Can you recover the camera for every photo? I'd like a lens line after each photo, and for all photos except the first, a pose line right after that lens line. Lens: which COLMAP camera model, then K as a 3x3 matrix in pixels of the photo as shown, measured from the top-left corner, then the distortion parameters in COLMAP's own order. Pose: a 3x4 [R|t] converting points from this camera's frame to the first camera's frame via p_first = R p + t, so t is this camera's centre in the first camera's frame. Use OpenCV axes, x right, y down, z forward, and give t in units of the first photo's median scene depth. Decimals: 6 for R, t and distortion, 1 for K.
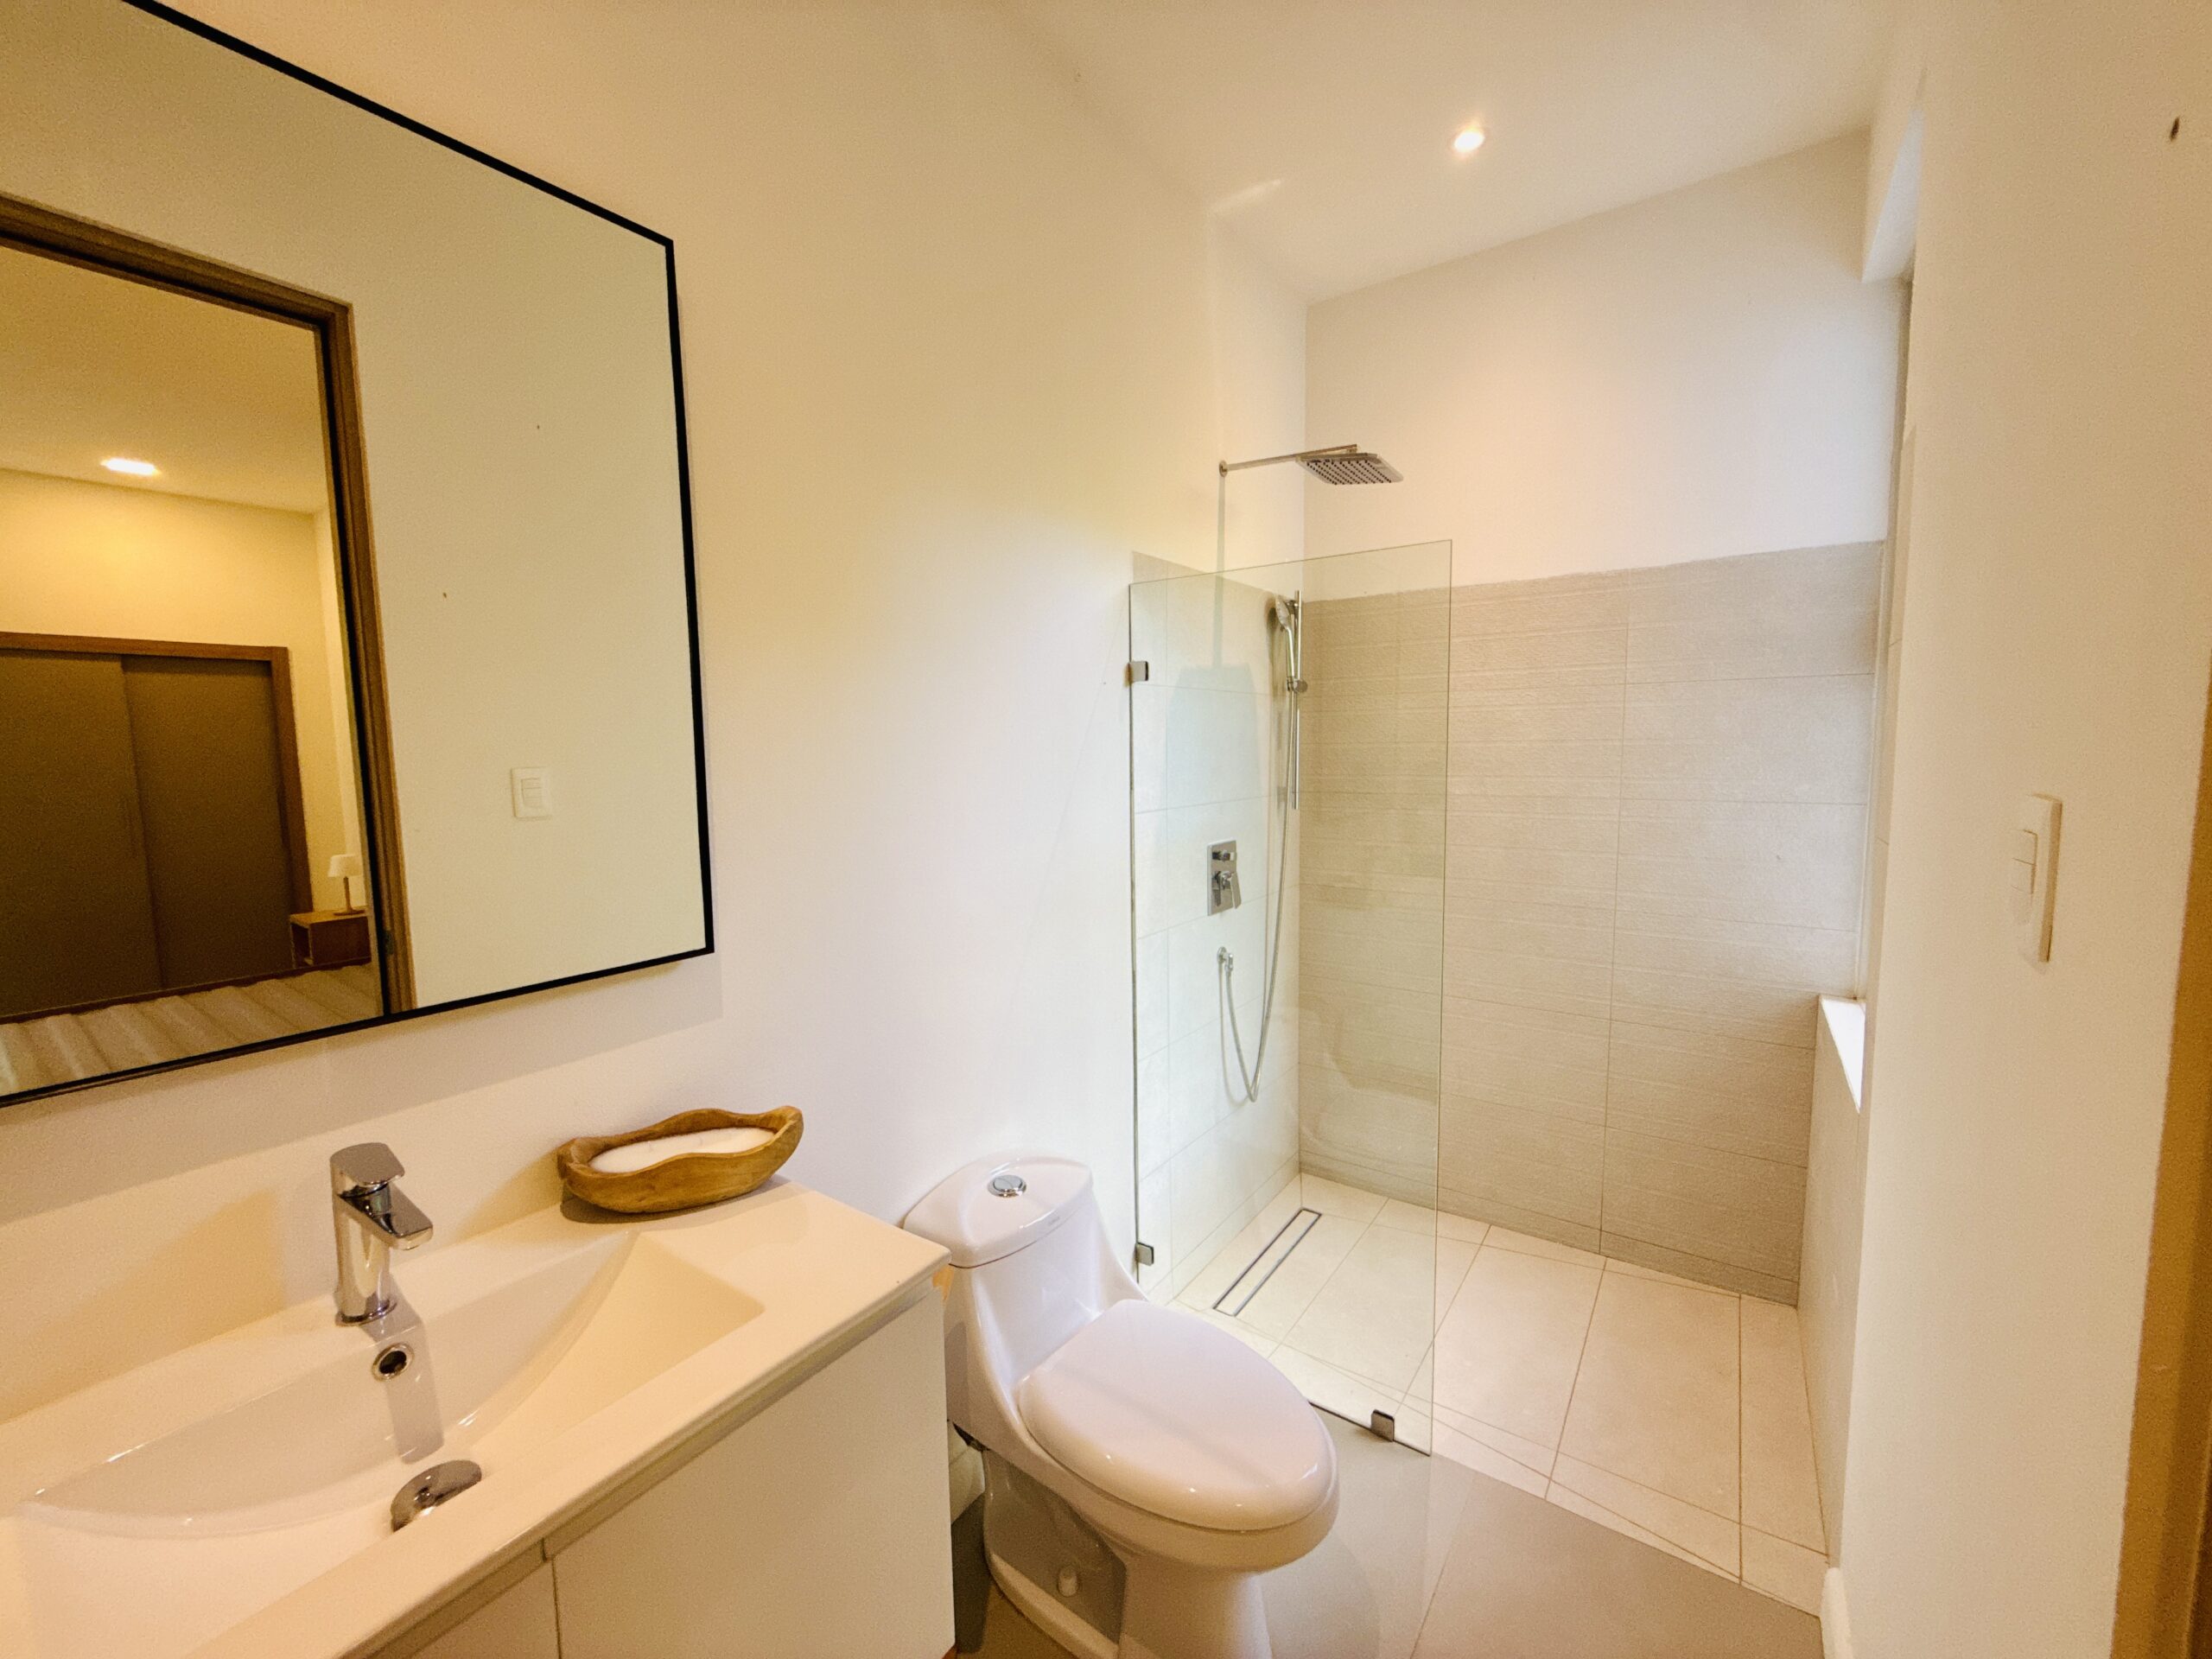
lens RADIAL K [[888.6, 0, 1100.3], [0, 888.6, 835.0], [0, 0, 1]] dist [0.002568, -0.000060]
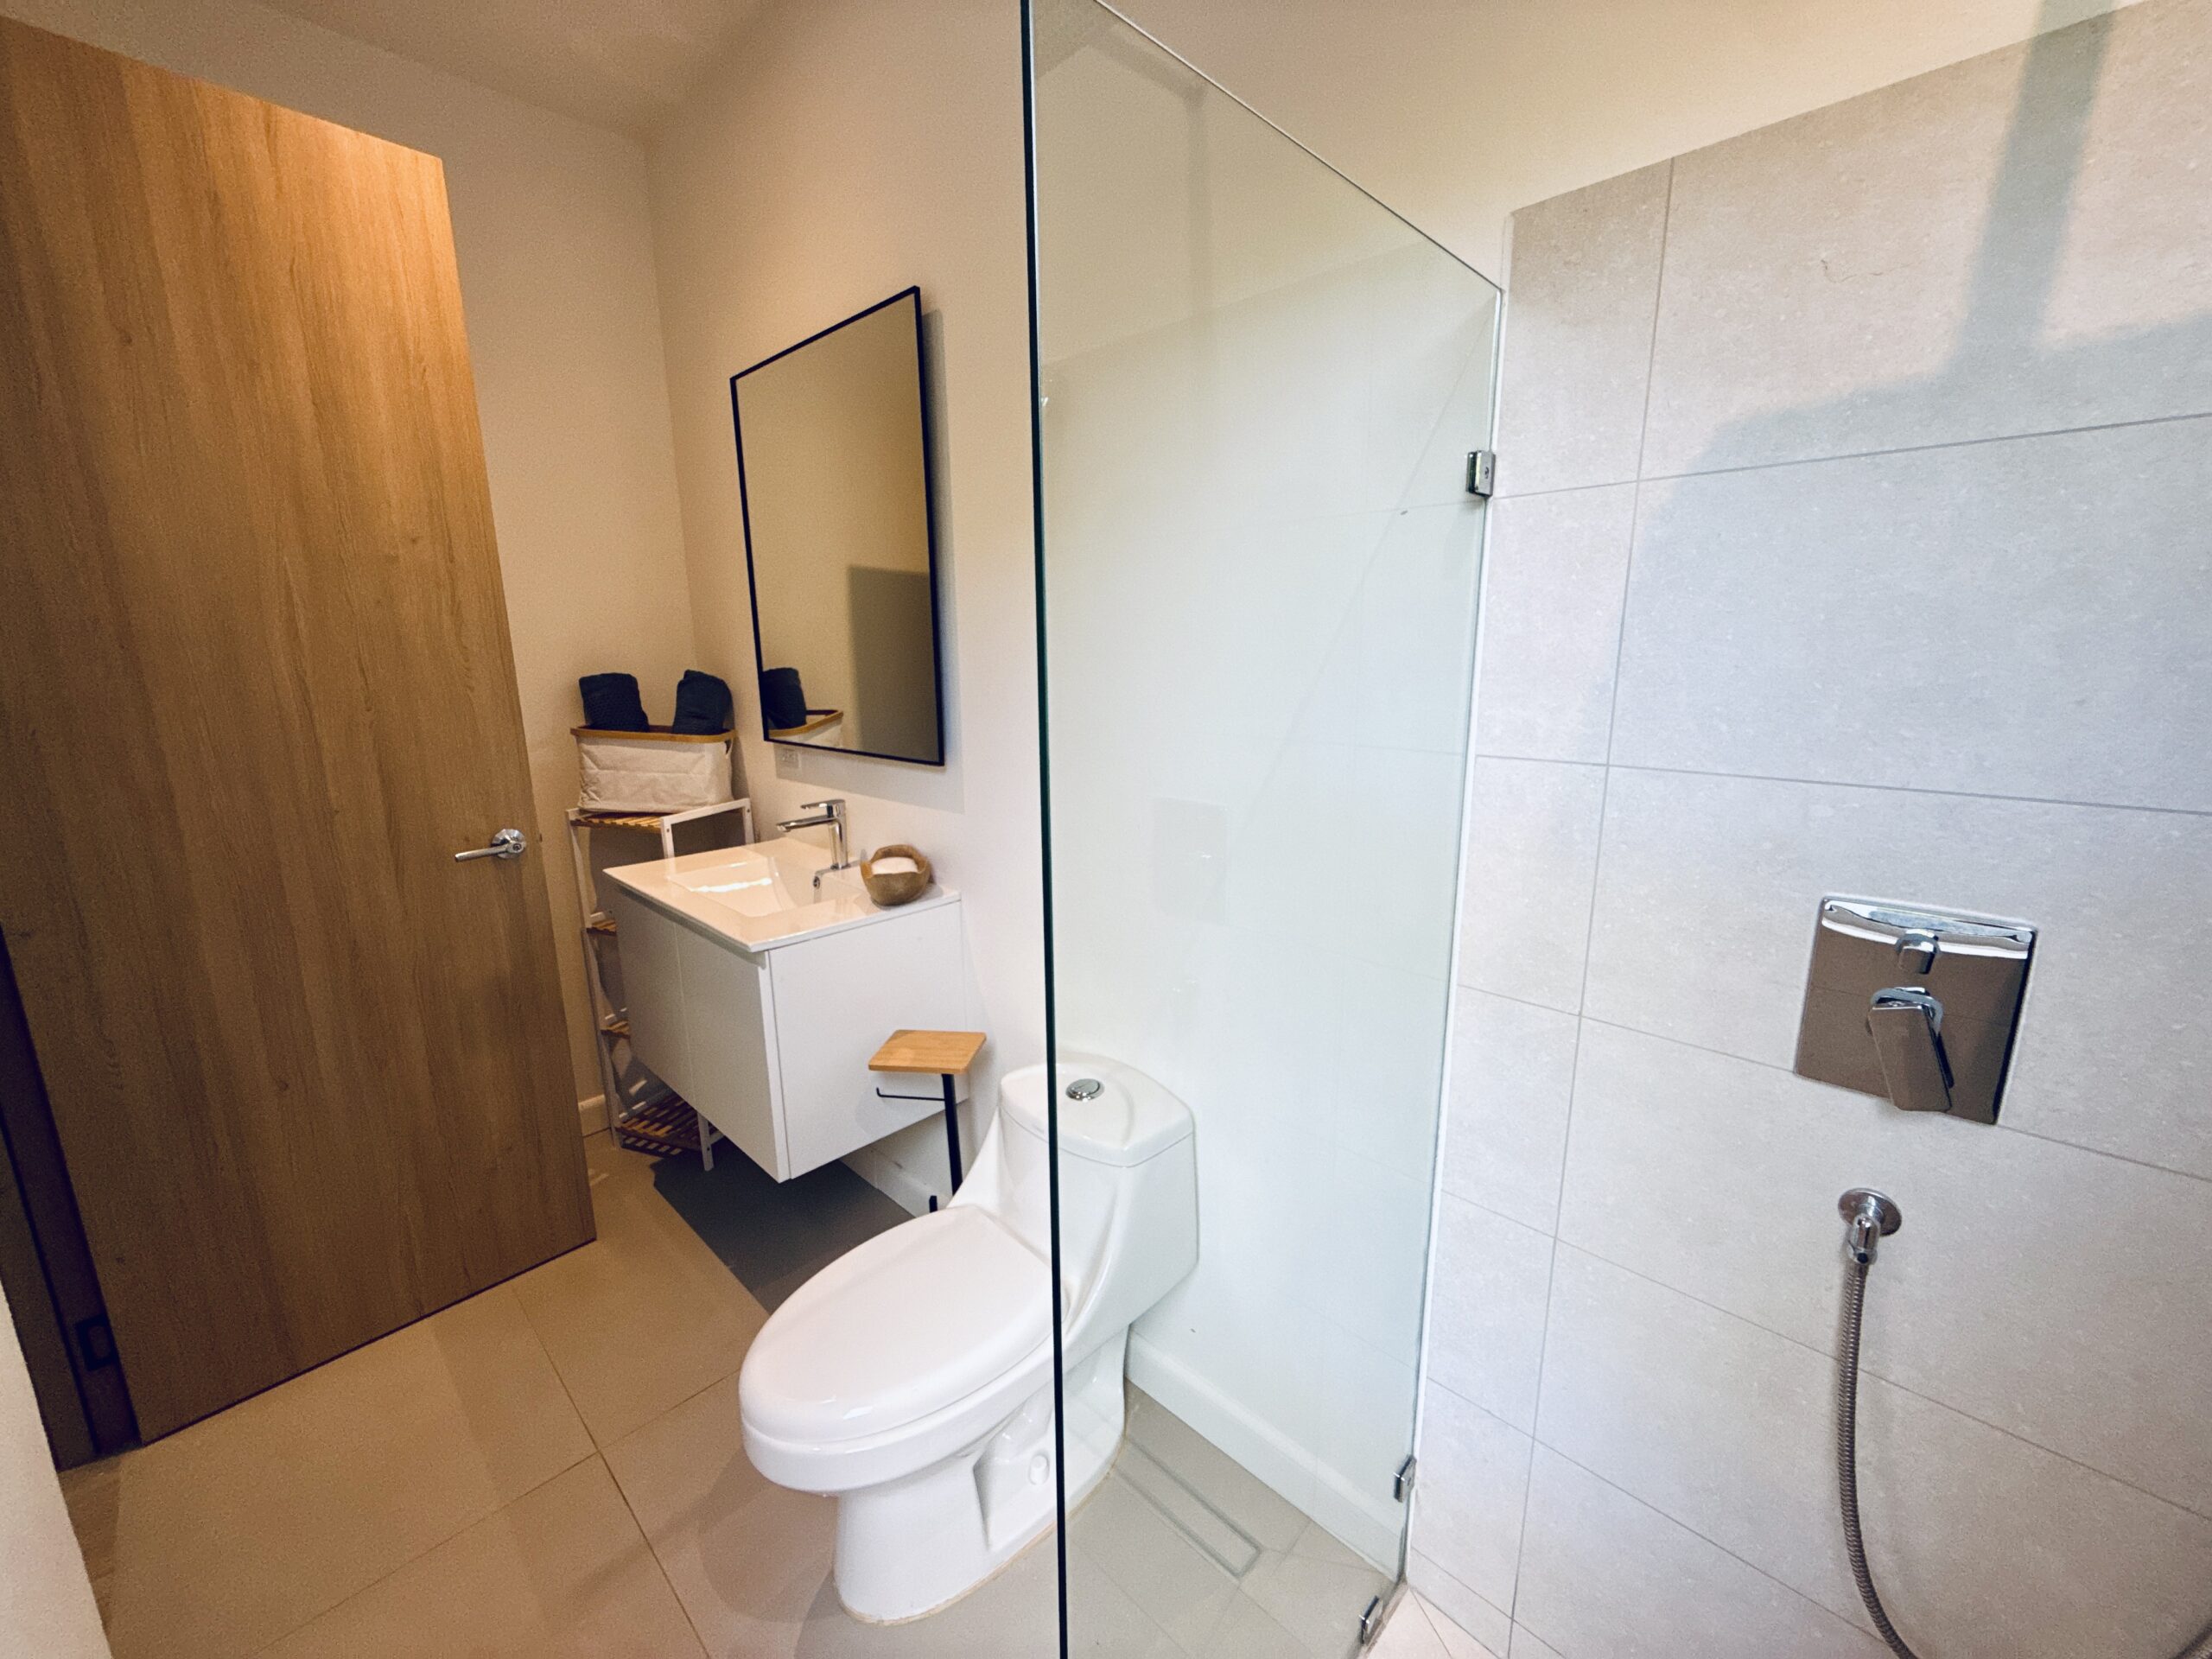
lens RADIAL K [[888.6, 0, 1115.5], [0, 888.6, 821.0], [0, 0, 1]] dist [0.002568, -0.000060]
pose [[0.986714, 0.032292, -0.159226, -0.097495], [-0.011572, 0.991528, 0.129374, -0.056769], [0.162055, -0.125812, 0.978728, 0.517979]]
